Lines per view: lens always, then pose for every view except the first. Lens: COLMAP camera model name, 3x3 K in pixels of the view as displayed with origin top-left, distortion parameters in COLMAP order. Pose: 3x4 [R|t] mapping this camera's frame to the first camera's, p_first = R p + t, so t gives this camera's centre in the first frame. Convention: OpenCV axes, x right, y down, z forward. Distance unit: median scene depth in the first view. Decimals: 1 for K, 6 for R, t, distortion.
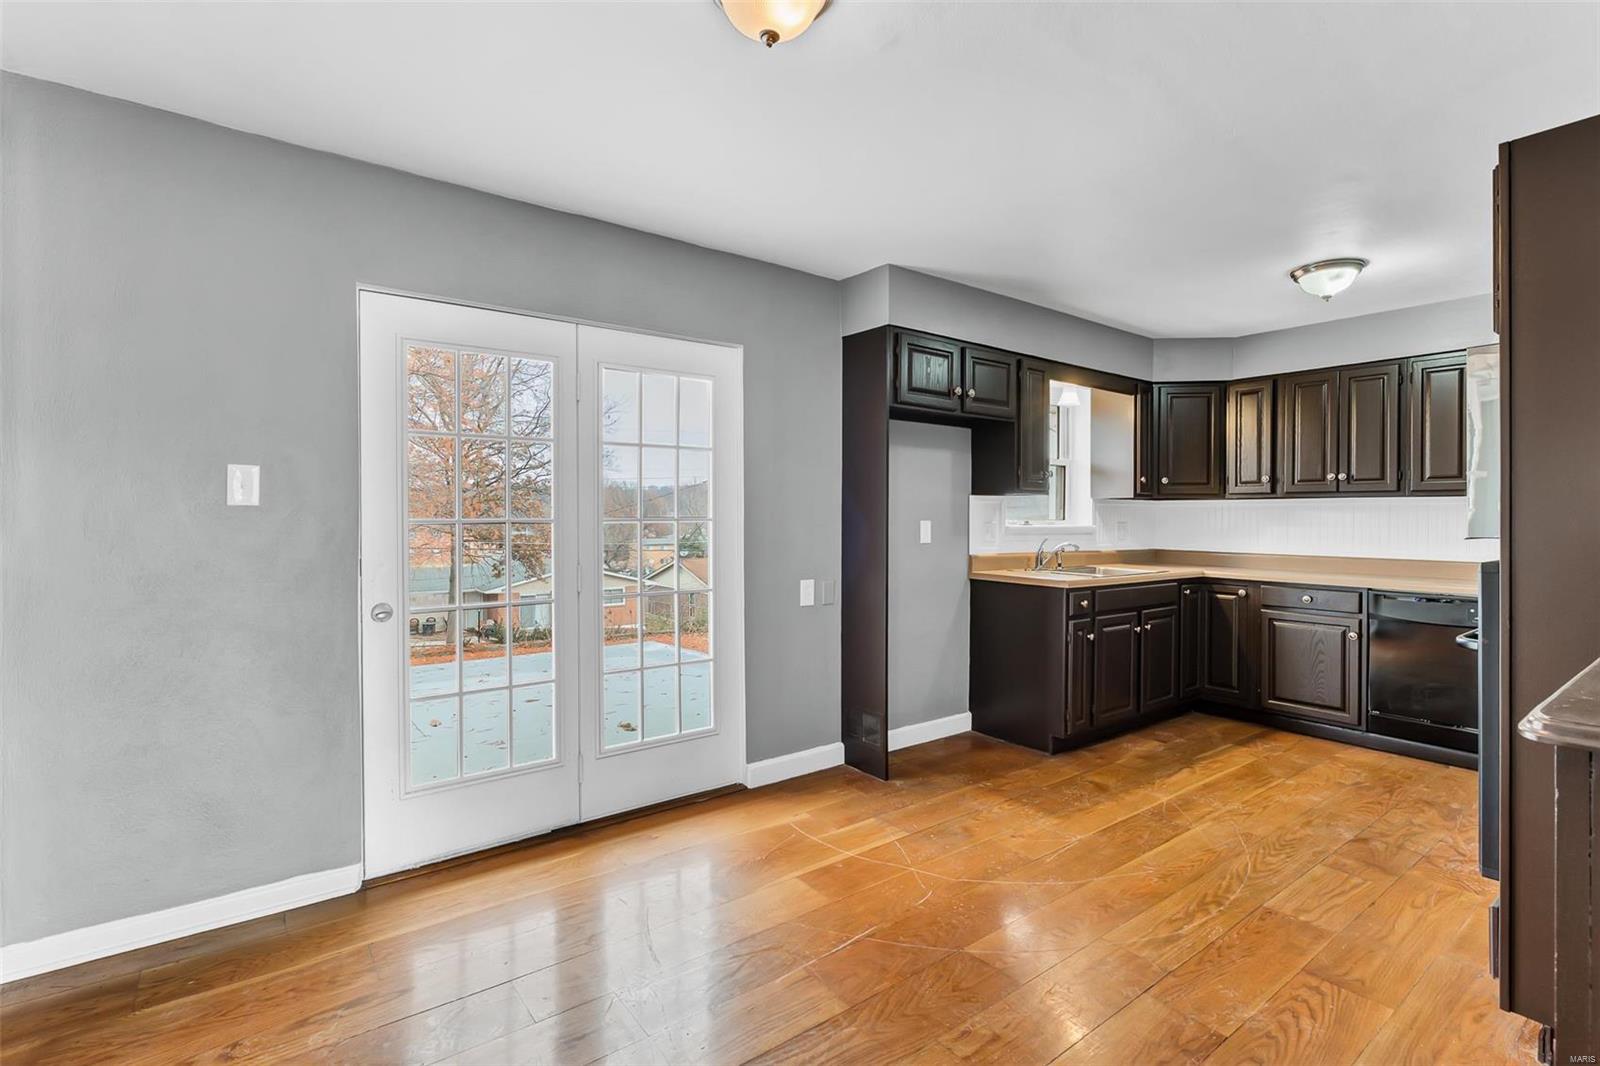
lens RADIAL K [[730.8, 0, 794.4], [0, 730.8, 525.0], [0, 0, 1]] dist [-0.001377, 0.000716]
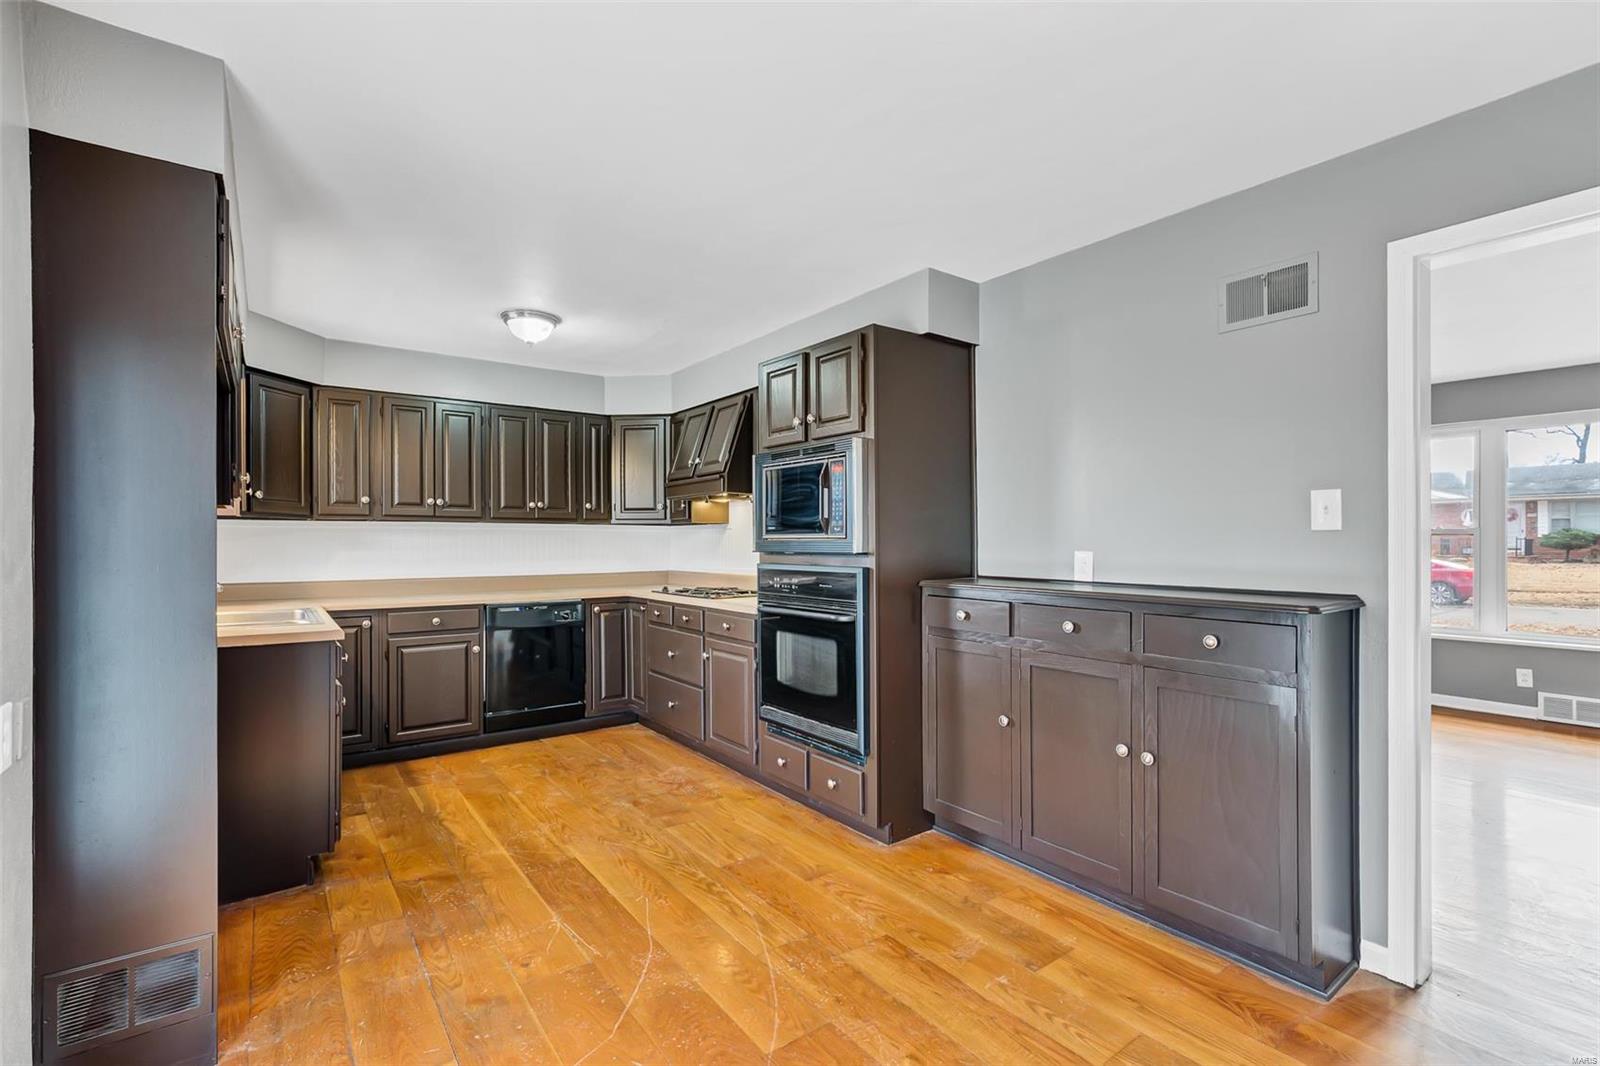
lens RADIAL K [[730.8, 0, 789.7], [0, 730.8, 543.2], [0, 0, 1]] dist [-0.001377, 0.000716]
pose [[0.018489, -0.008095, 0.999796, -0.319781], [0.014303, 0.999867, 0.007831, -0.009569], [-0.999727, 0.014156, 0.018603, 0.502931]]
